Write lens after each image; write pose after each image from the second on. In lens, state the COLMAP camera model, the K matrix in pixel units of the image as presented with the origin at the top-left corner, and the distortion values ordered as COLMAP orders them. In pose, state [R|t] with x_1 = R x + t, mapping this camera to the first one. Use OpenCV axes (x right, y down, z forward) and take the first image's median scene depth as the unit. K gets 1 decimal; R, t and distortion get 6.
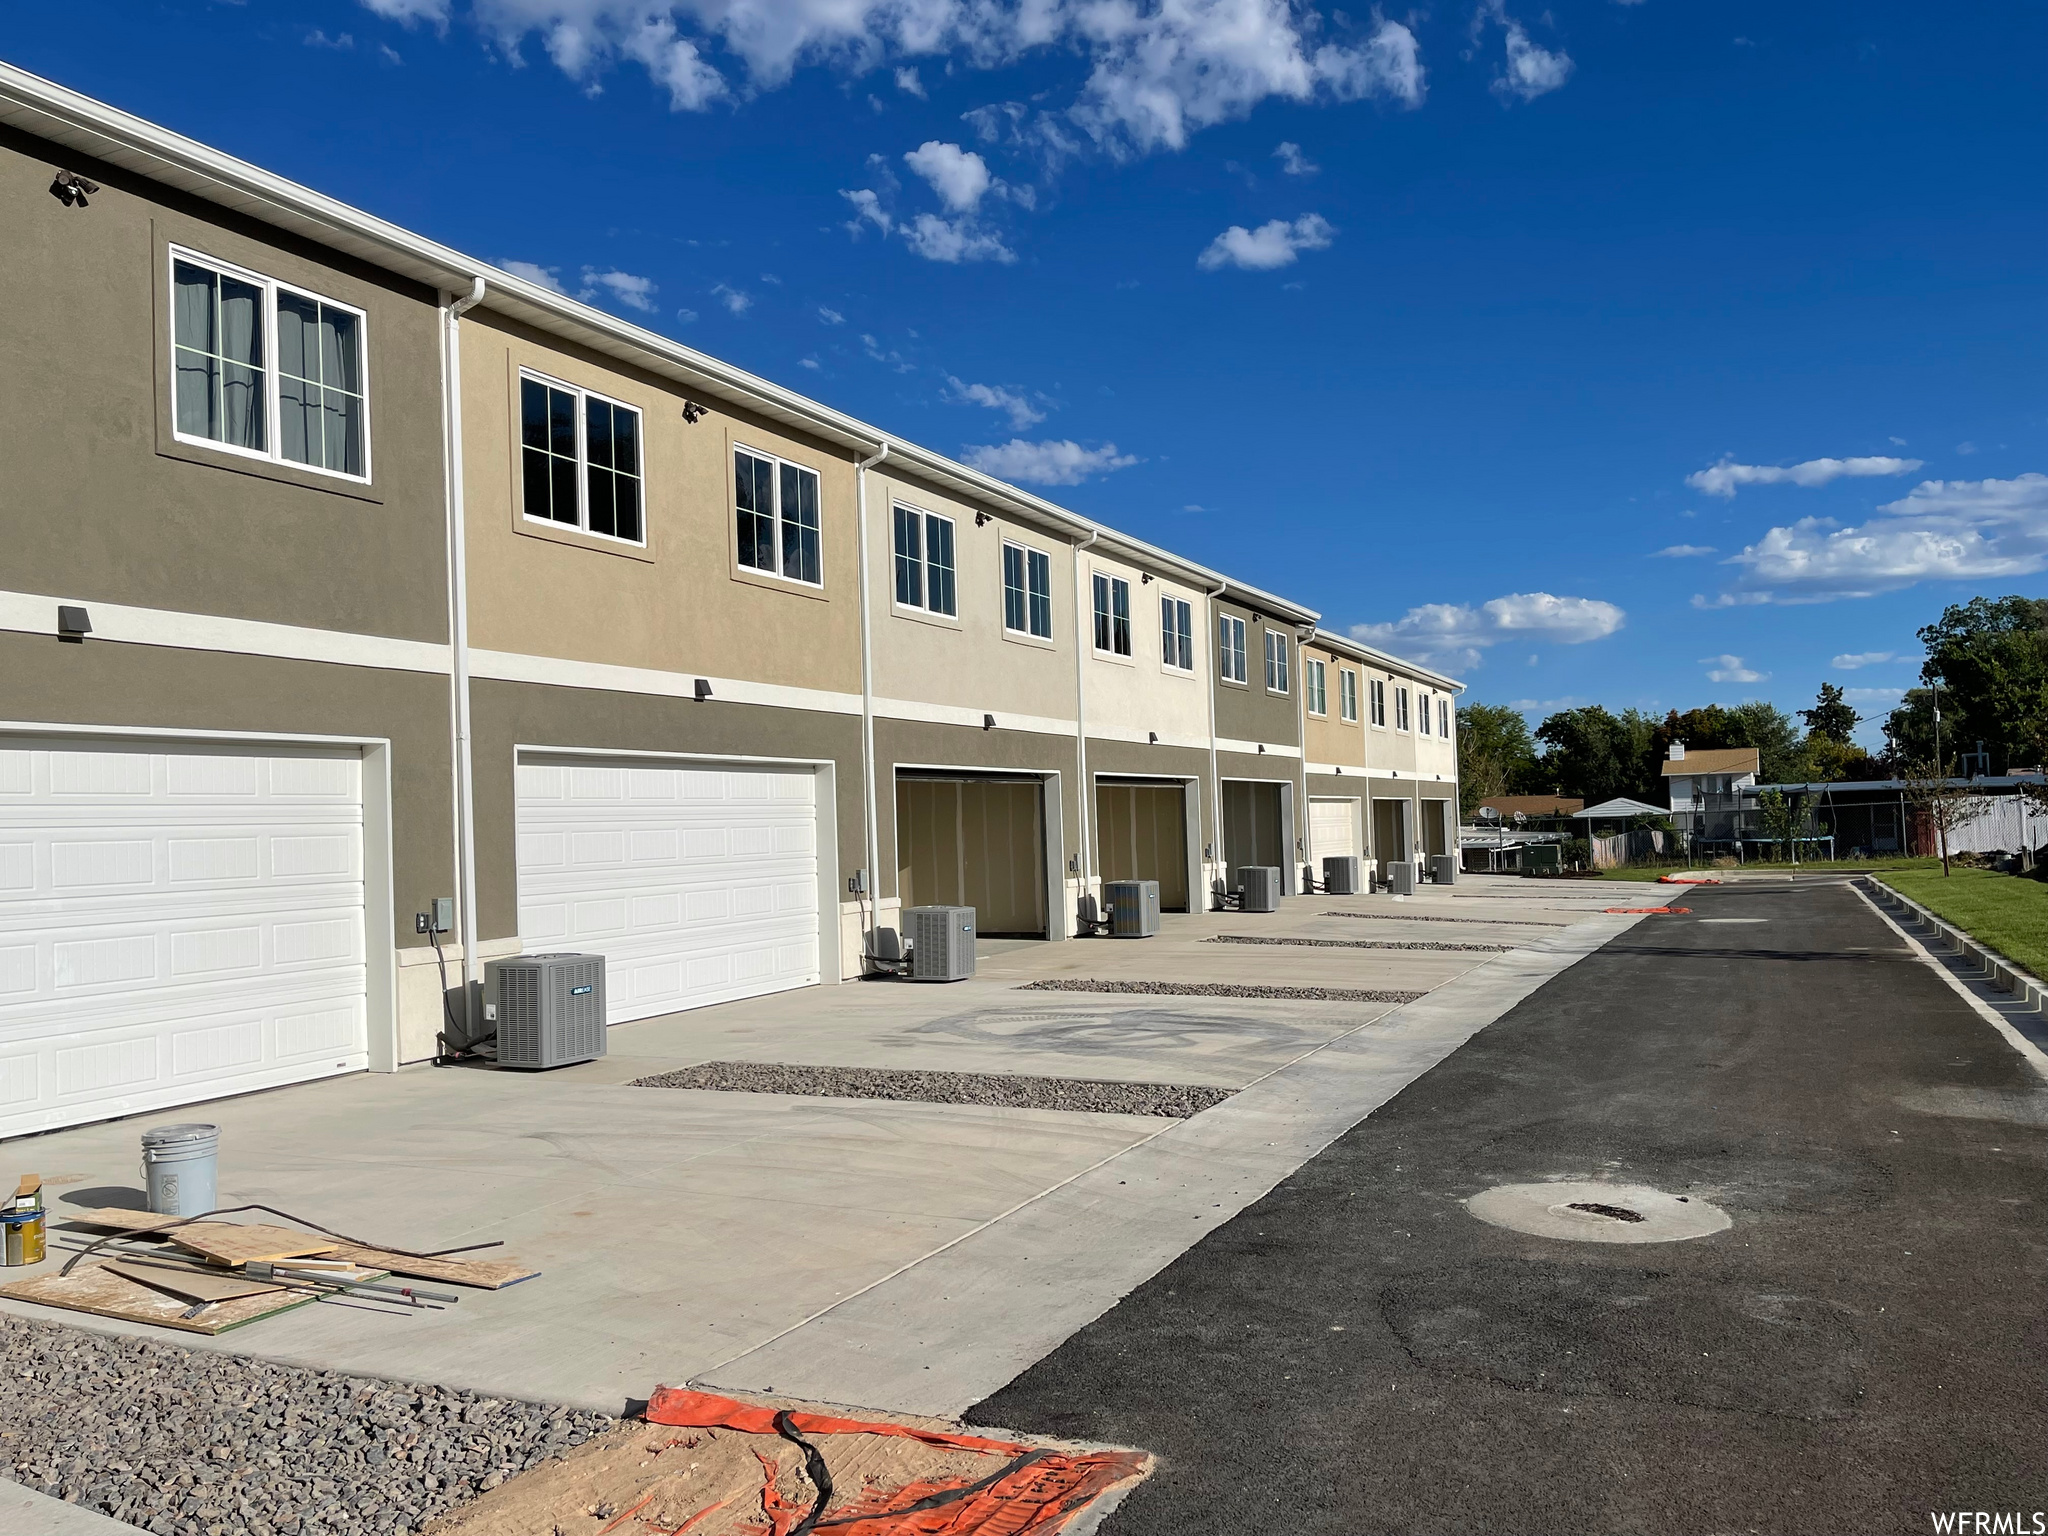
lens RADIAL K [[1609.4, 0, 1024.0], [0, 1609.4, 768.0], [0, 0, 1]] dist [0.036396, -0.015986]
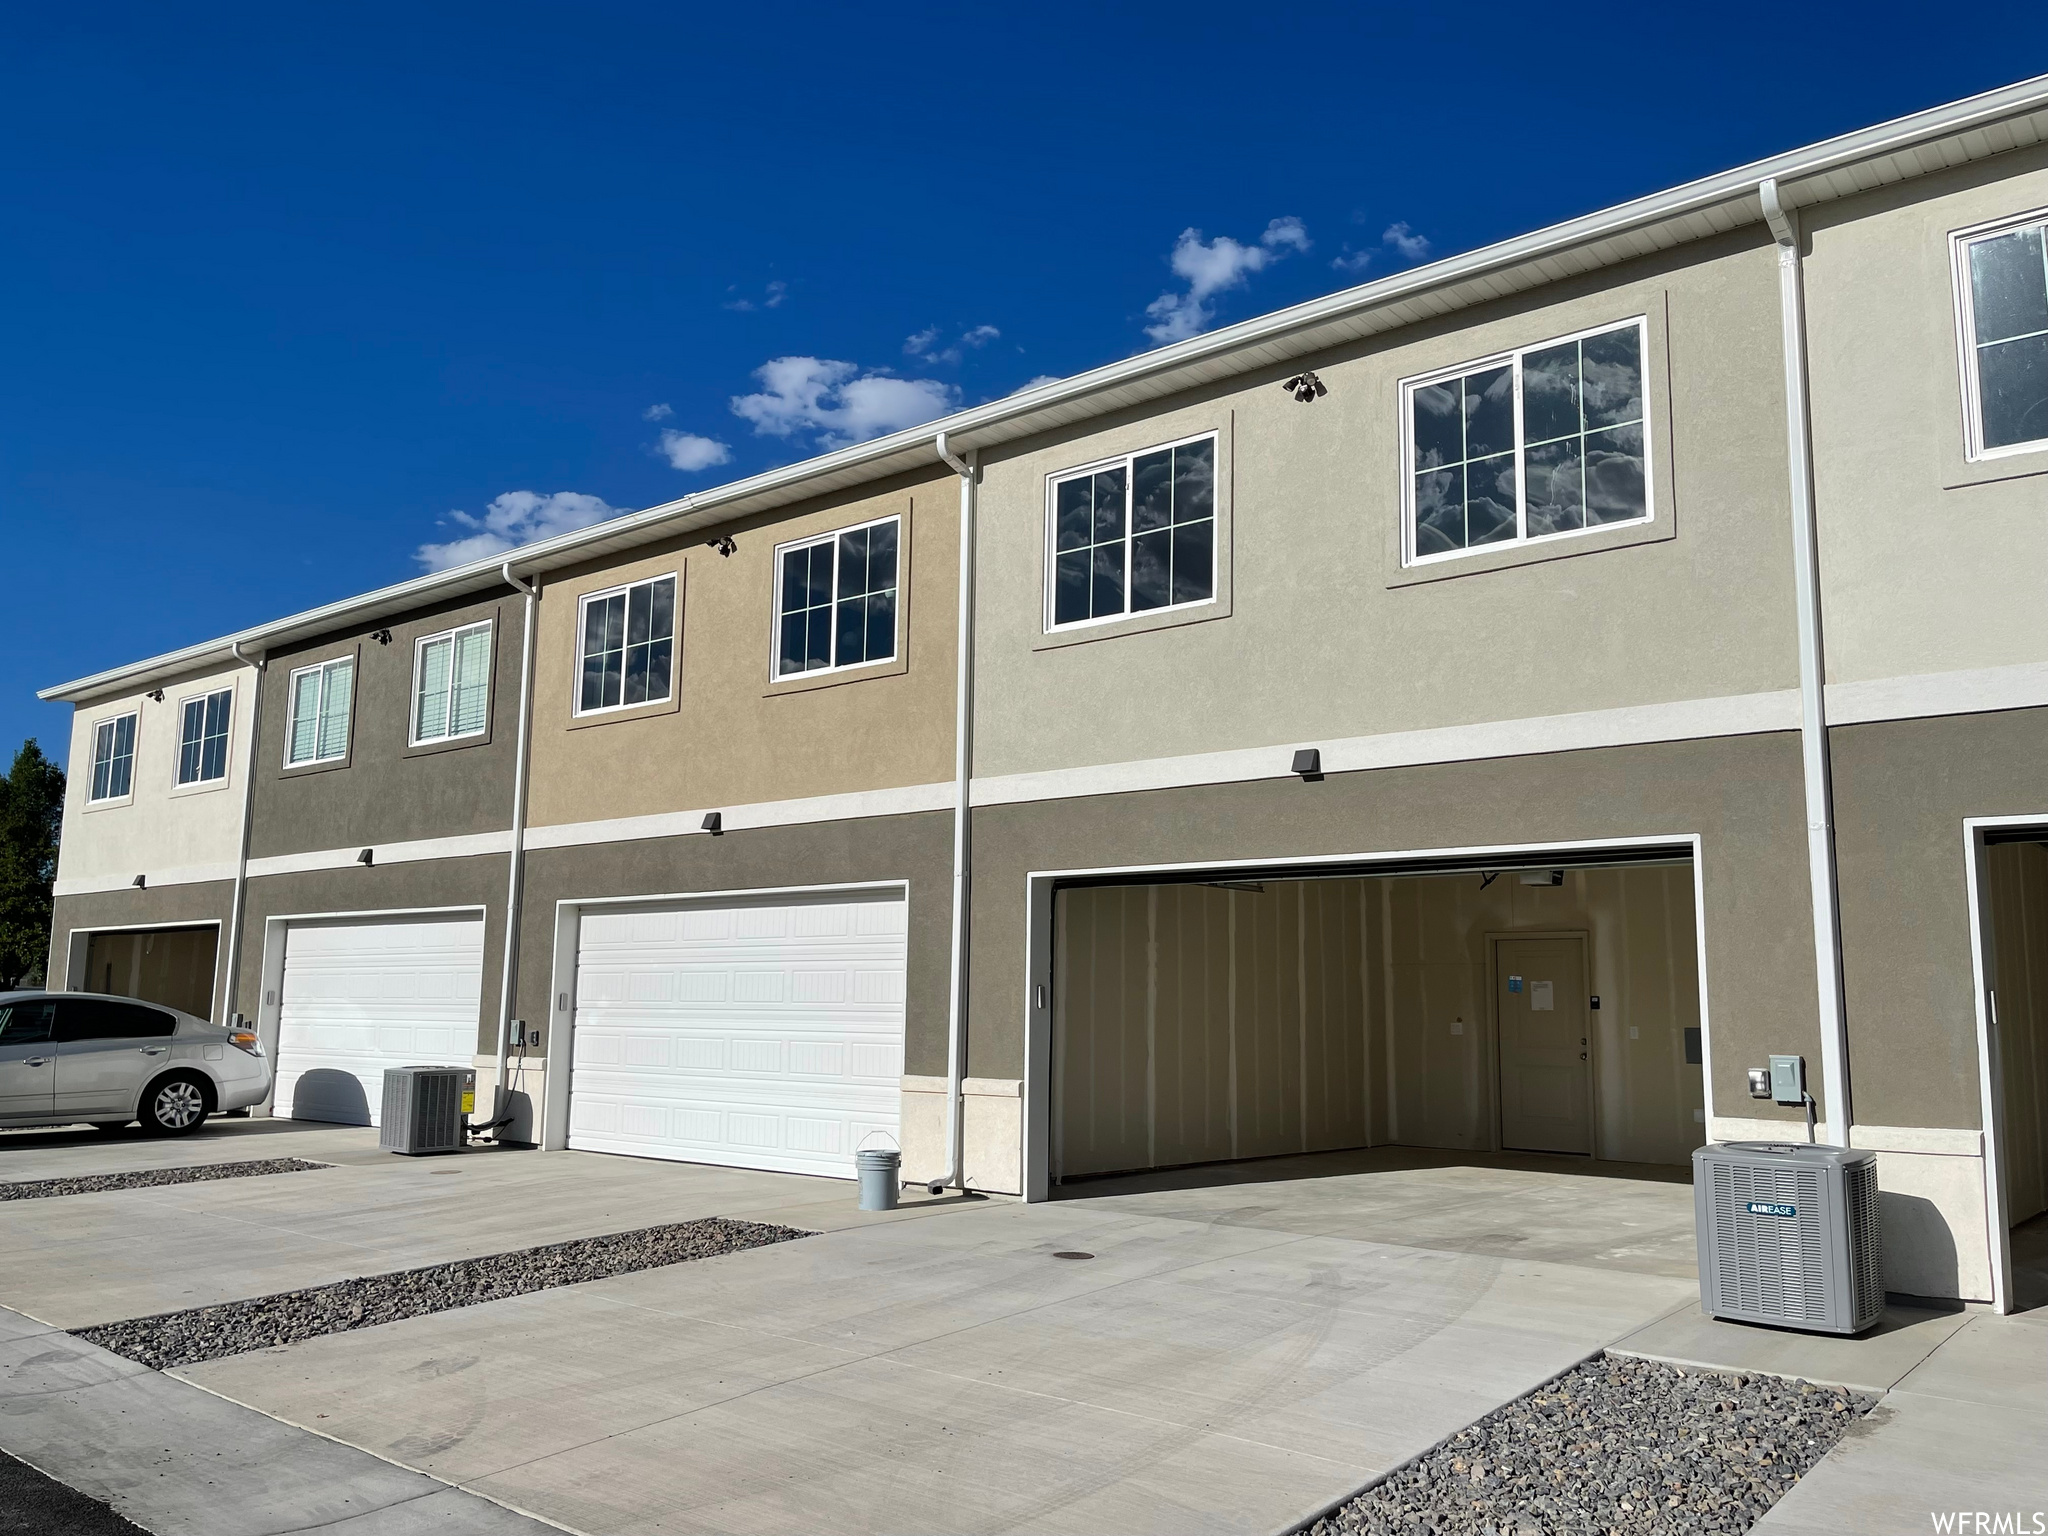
lens RADIAL K [[1609.4, 0, 1024.0], [0, 1609.4, 768.0], [0, 0, 1]] dist [0.036396, -0.015986]
pose [[-0.243886, -0.104157, -0.964194, 0.629996], [0.044294, 0.991982, -0.118363, 0.038247], [0.968792, -0.071575, -0.237317, 1.272938]]
